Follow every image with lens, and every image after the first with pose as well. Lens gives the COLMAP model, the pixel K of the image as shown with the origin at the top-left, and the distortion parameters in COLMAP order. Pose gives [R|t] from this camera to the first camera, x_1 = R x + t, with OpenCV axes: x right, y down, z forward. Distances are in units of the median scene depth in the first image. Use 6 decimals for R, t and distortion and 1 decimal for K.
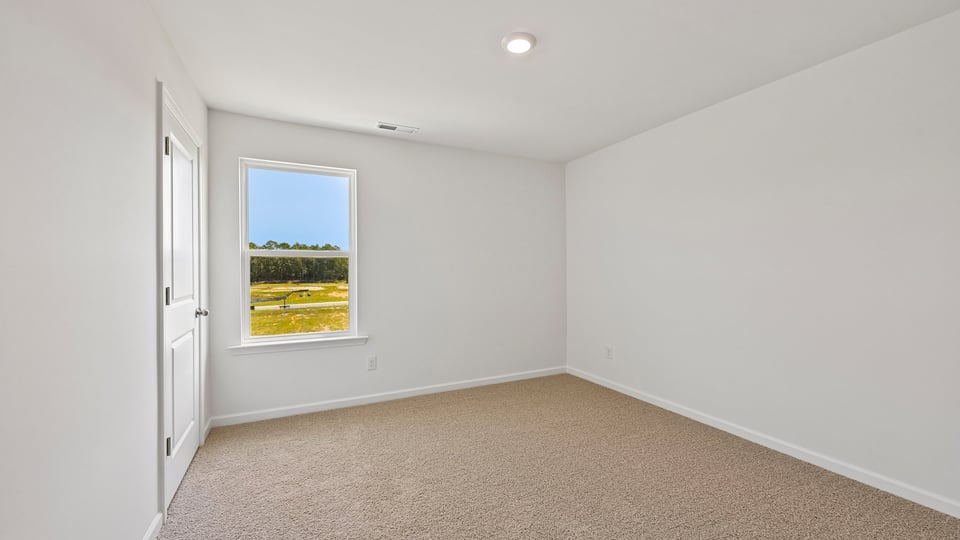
lens RADIAL K [[380.2, 0, 479.8], [0, 380.2, 272.6], [0, 0, 1]] dist [-0.003167, -0.000621]
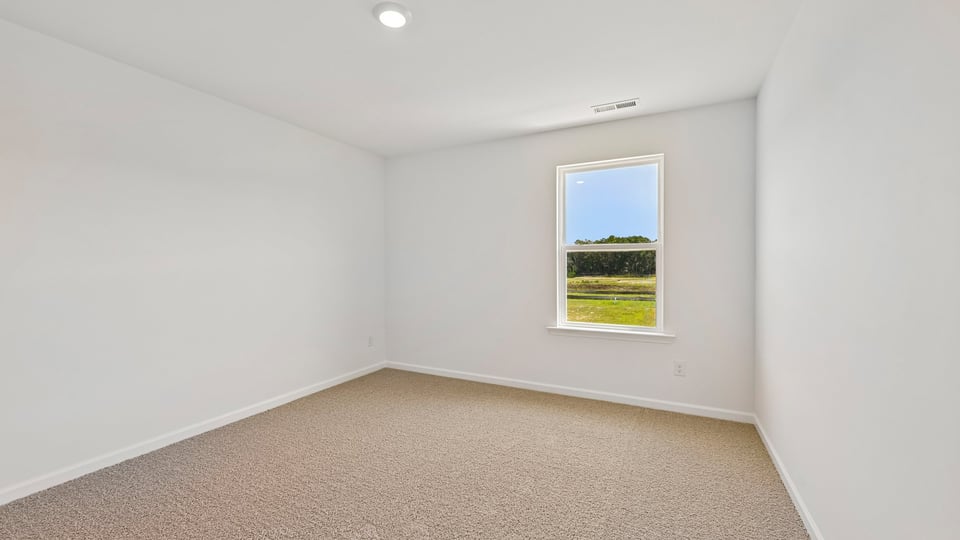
lens RADIAL K [[380.2, 0, 479.7], [0, 380.2, 270.5], [0, 0, 1]] dist [-0.003167, -0.000621]
pose [[0.599509, 0.010979, -0.800293, 0.148623], [0.001387, 0.999890, 0.014755, -0.001287], [0.800367, -0.009956, 0.599428, 0.093801]]
